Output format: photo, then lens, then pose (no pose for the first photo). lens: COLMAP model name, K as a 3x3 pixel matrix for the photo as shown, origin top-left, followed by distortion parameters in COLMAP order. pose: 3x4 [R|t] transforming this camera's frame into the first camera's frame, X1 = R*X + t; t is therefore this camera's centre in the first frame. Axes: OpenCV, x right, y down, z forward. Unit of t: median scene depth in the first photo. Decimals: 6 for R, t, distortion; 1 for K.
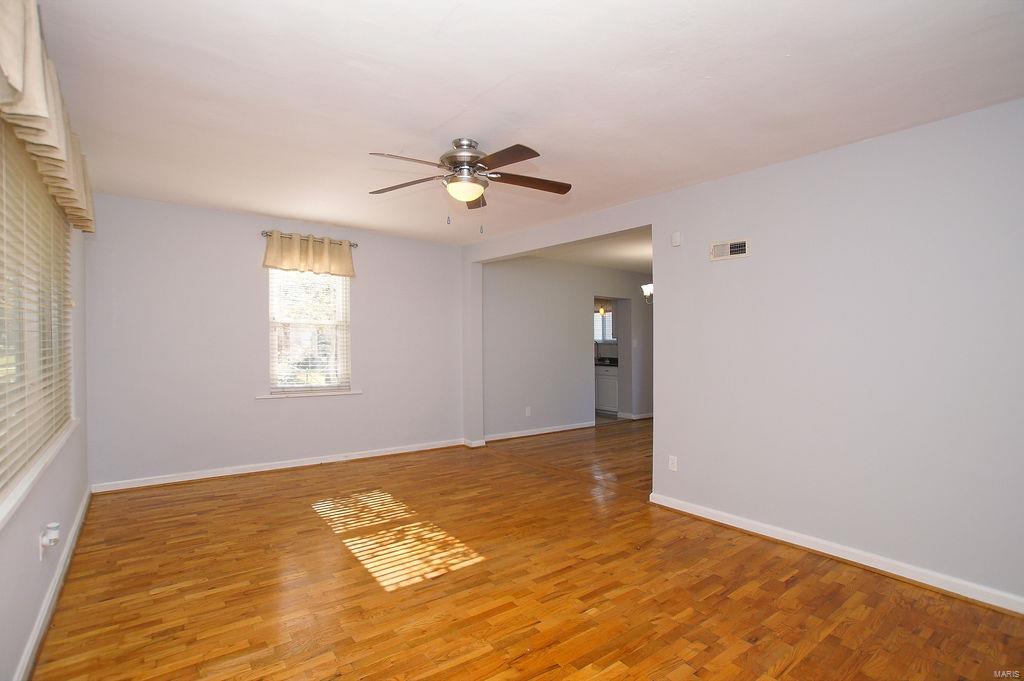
lens RADIAL K [[487.3, 0, 504.9], [0, 487.3, 342.9], [0, 0, 1]] dist [-0.043896, 0.005912]
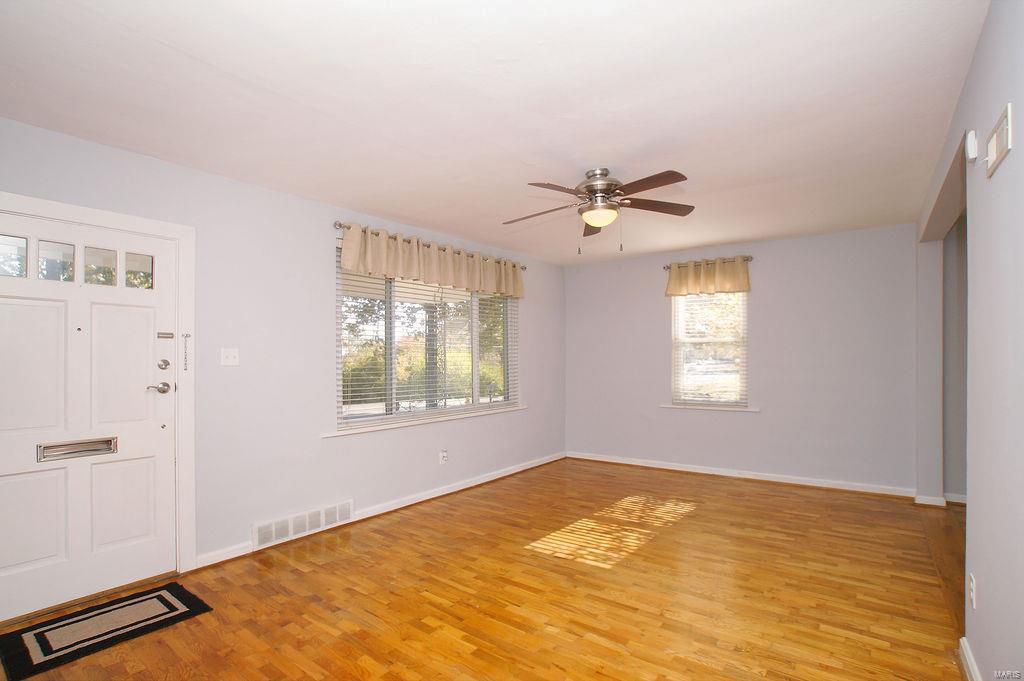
lens RADIAL K [[487.3, 0, 516.4], [0, 487.3, 354.9], [0, 0, 1]] dist [-0.043896, 0.005912]
pose [[0.267850, -0.025619, -0.963120, 0.775967], [0.017920, 0.999606, -0.021606, 0.008074], [0.963294, -0.011472, 0.268203, 0.457098]]
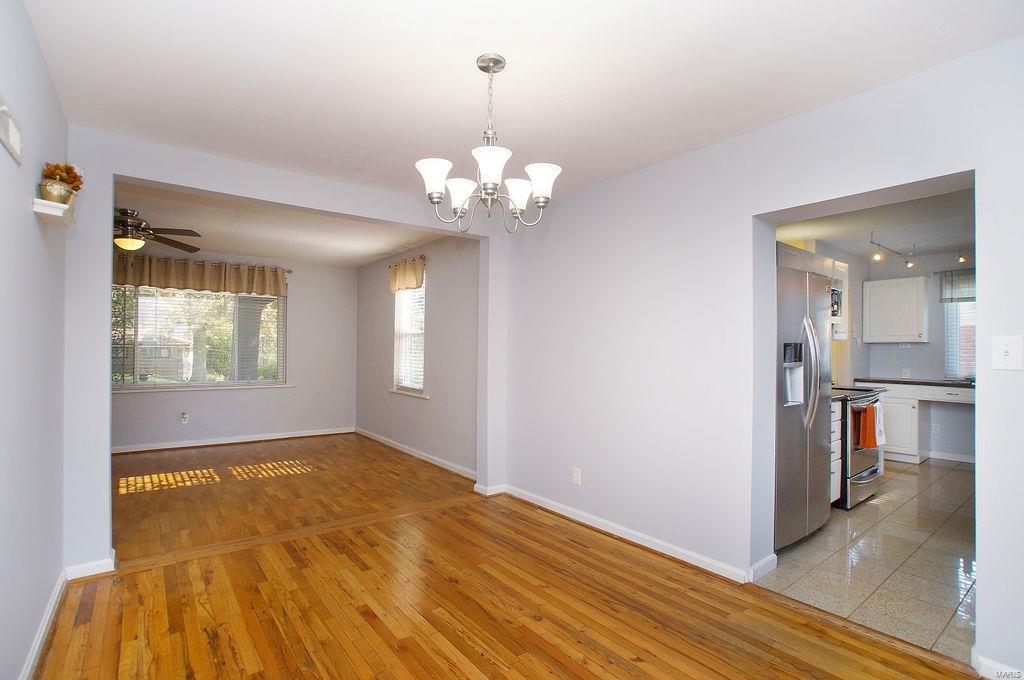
lens RADIAL K [[487.3, 0, 504.7], [0, 487.3, 347.6], [0, 0, 1]] dist [-0.043896, 0.005912]
pose [[-0.007483, -0.017171, -0.999825, 1.176633], [-0.005813, 0.999836, -0.017128, 0.018723], [0.999955, 0.005684, -0.007582, 1.840113]]
